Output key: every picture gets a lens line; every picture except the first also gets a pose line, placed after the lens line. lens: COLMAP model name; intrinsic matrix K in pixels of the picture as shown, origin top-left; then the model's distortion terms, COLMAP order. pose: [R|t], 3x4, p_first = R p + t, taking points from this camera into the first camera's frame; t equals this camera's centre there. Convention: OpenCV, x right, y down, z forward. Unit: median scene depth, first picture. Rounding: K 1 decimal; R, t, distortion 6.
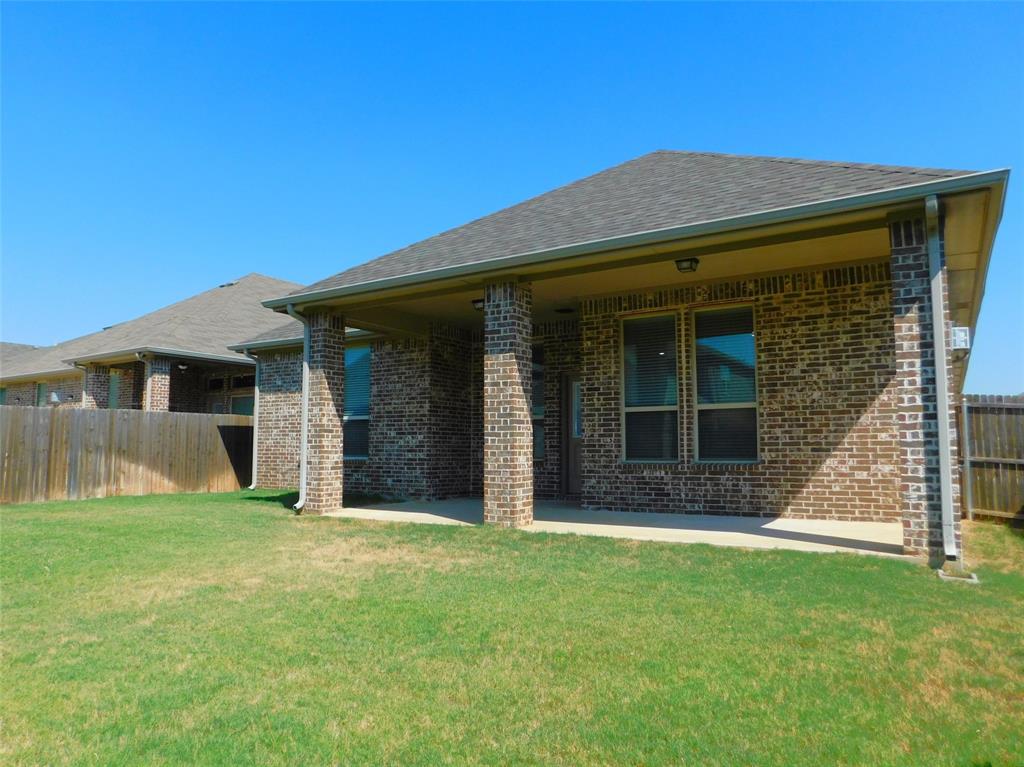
lens RADIAL K [[680.9, 0, 512.0], [0, 680.9, 383.5], [0, 0, 1]] dist [-0.067172, 0.050955]
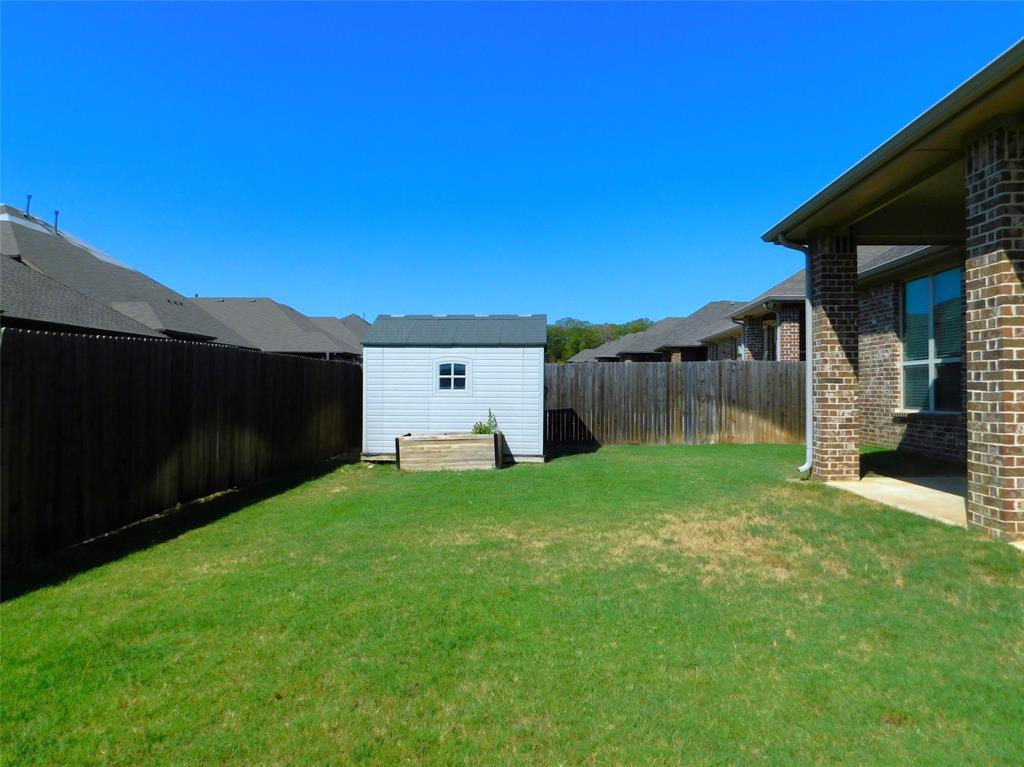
lens RADIAL K [[680.9, 0, 512.0], [0, 680.9, 383.5], [0, 0, 1]] dist [-0.067172, 0.050955]
pose [[0.496141, -0.008902, -0.868197, 0.235150], [0.080472, 0.996115, 0.035773, 0.013432], [0.864505, -0.087614, 0.494929, 0.267426]]
